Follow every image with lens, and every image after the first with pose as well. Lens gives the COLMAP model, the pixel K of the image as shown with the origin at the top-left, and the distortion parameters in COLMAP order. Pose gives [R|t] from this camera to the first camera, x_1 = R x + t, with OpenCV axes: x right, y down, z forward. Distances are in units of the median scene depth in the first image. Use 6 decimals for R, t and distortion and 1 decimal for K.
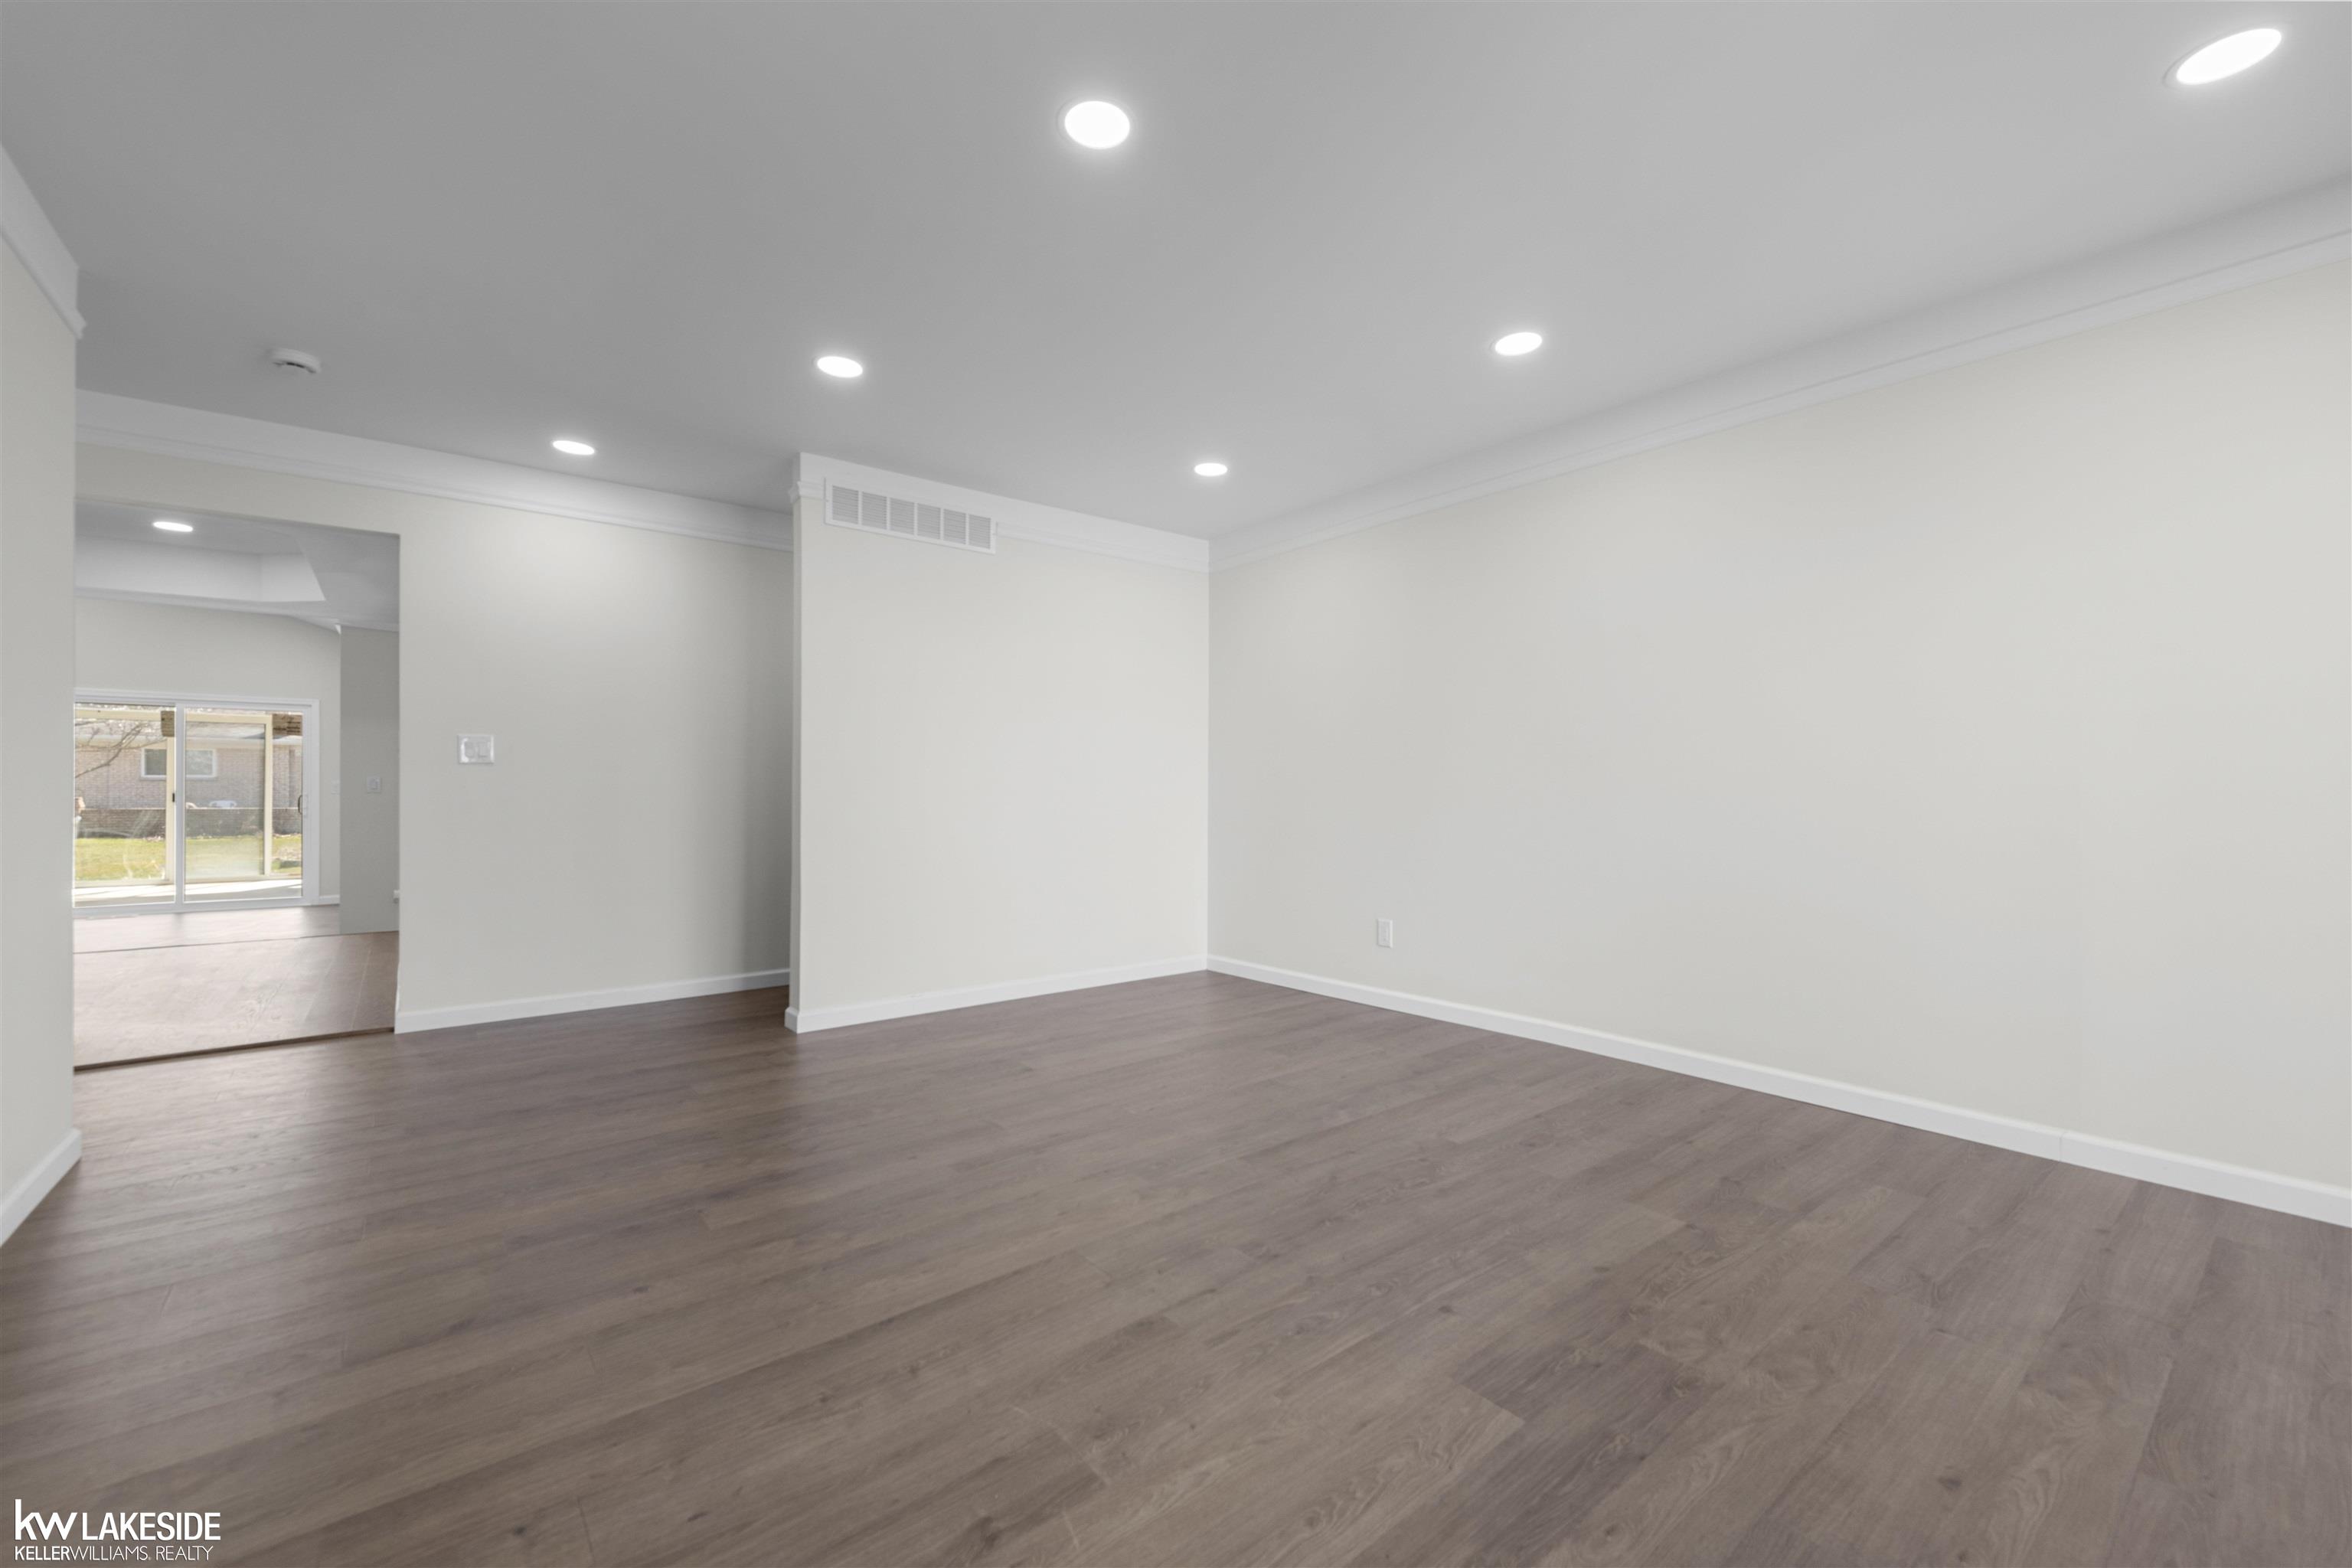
lens RADIAL K [[962.0, 0, 1174.0], [0, 962.0, 777.6], [0, 0, 1]] dist [0.028646, -0.001237]
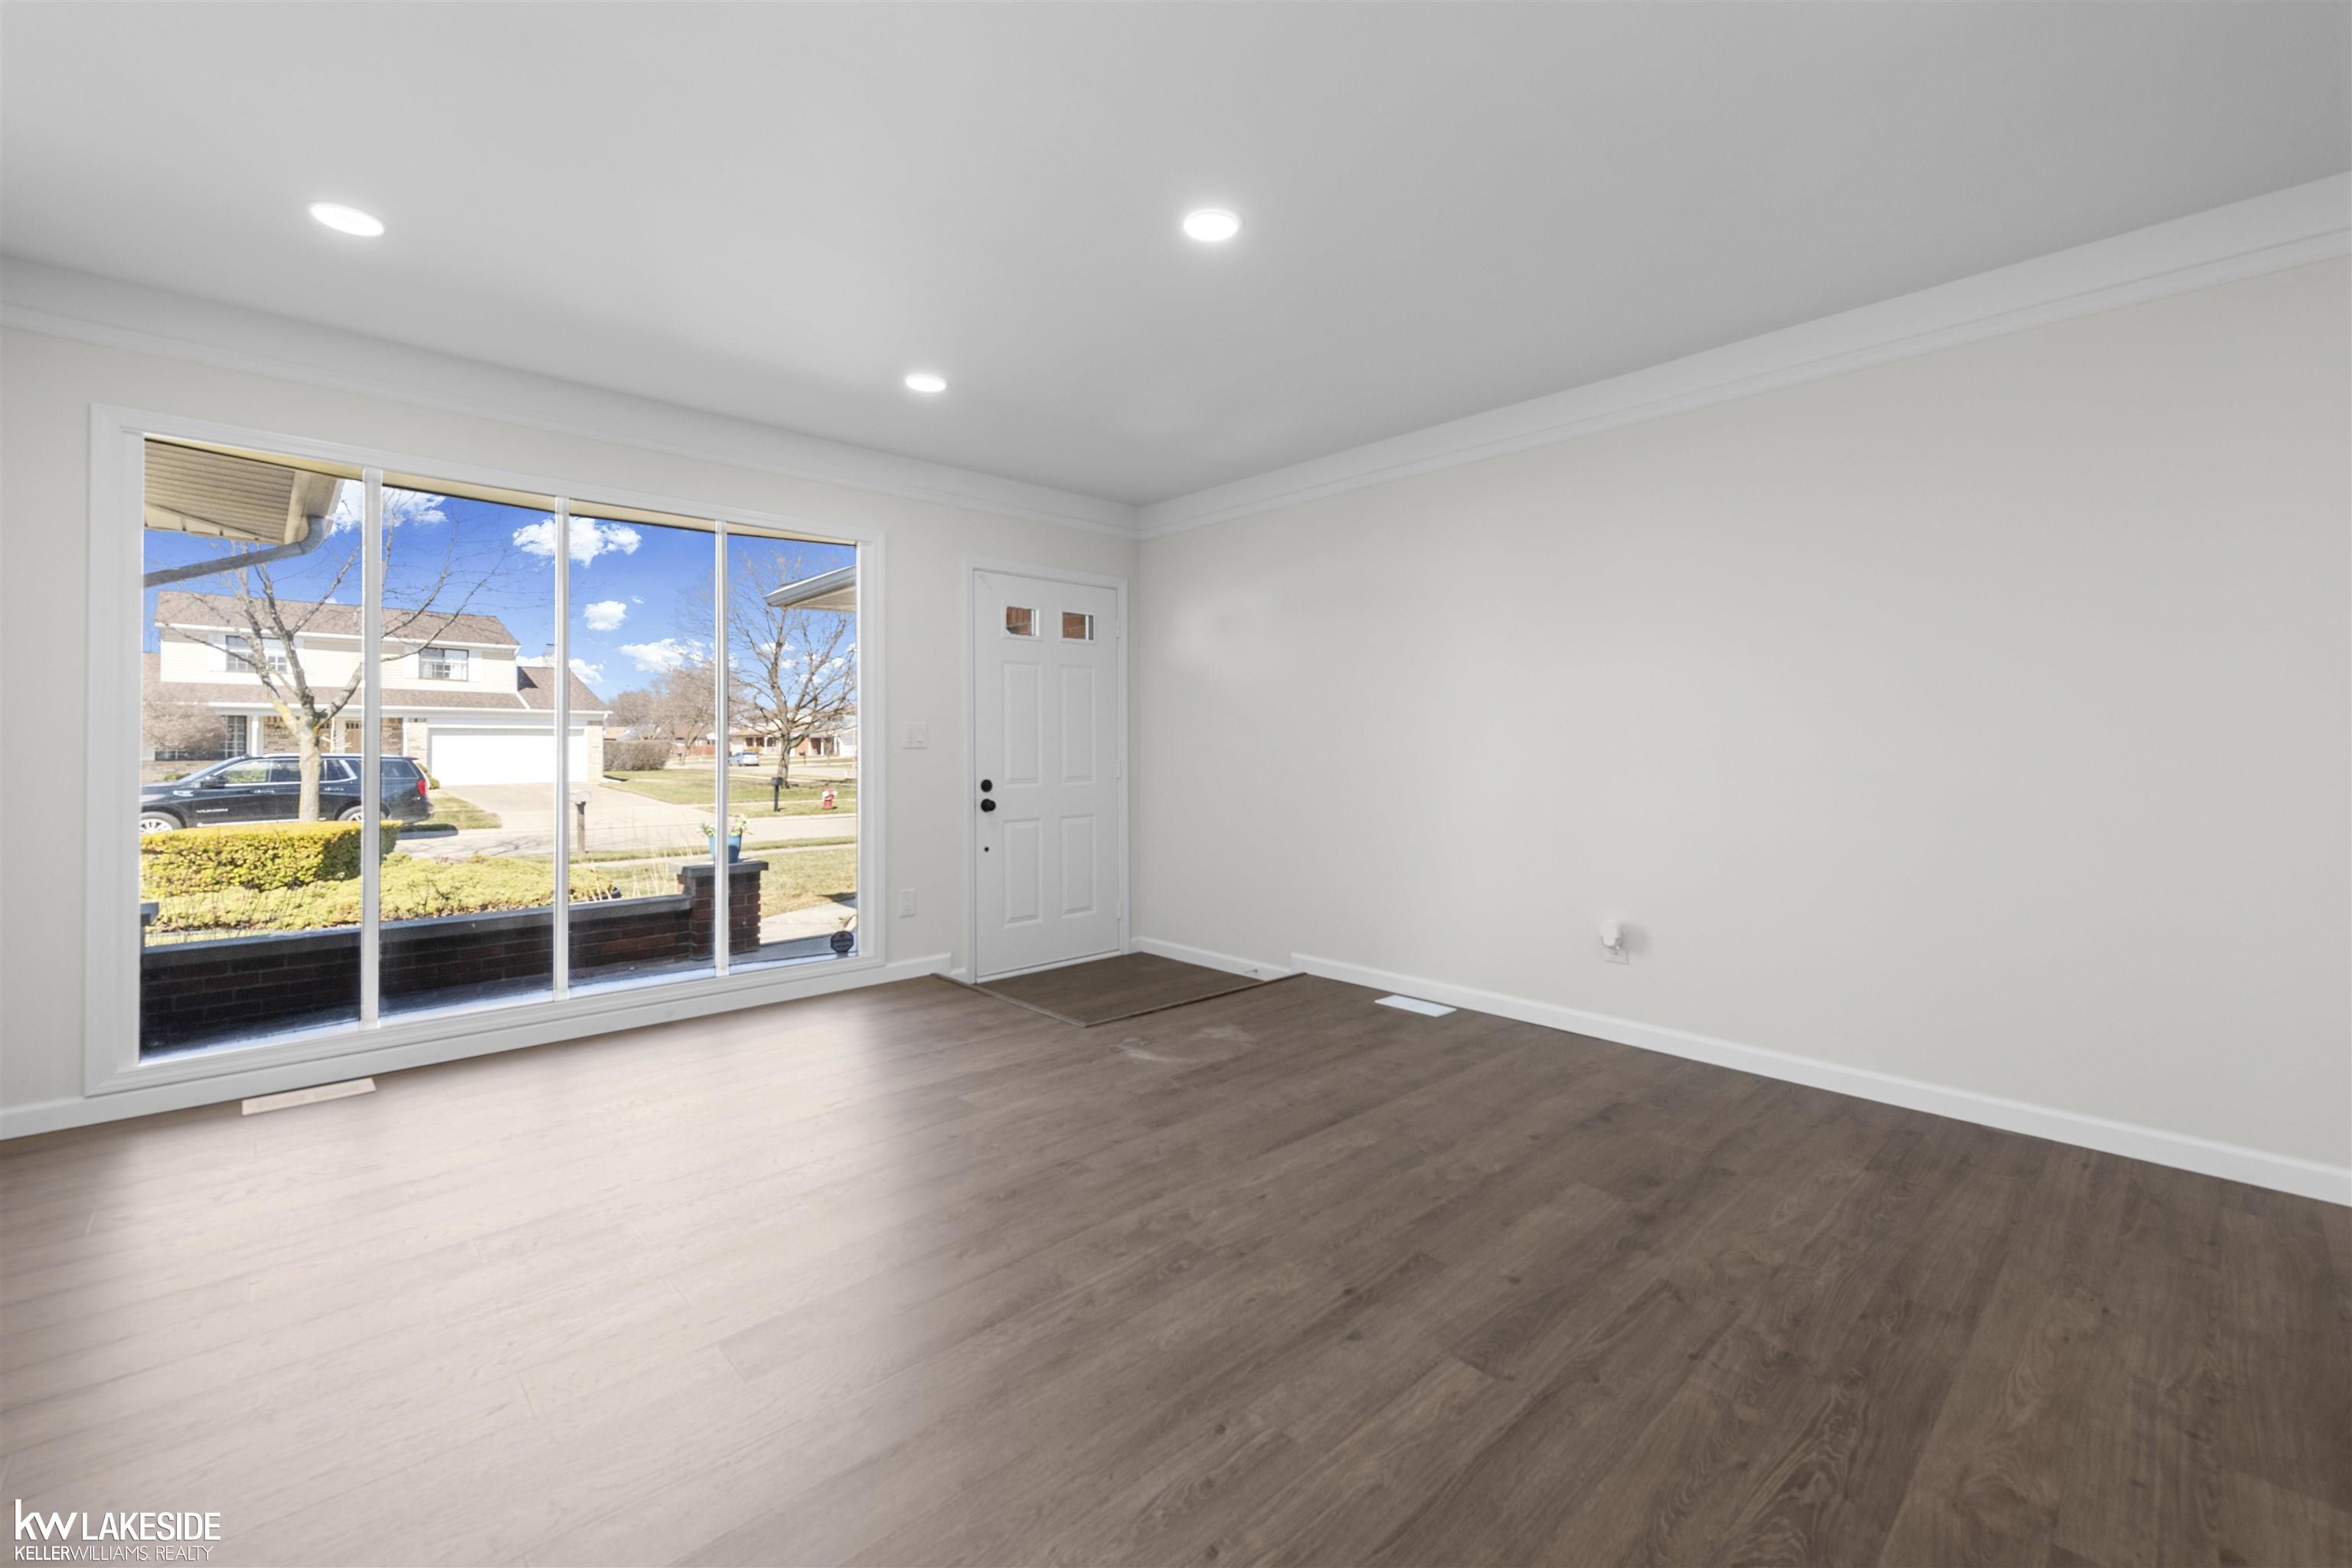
lens RADIAL K [[962.0, 0, 1169.9], [0, 962.0, 773.9], [0, 0, 1]] dist [0.028646, -0.001237]
pose [[-0.997640, -0.000048, -0.068669, 0.057287], [-0.000737, 0.999950, 0.010002, 0.000715], [0.068665, 0.010029, -0.997589, 2.304448]]
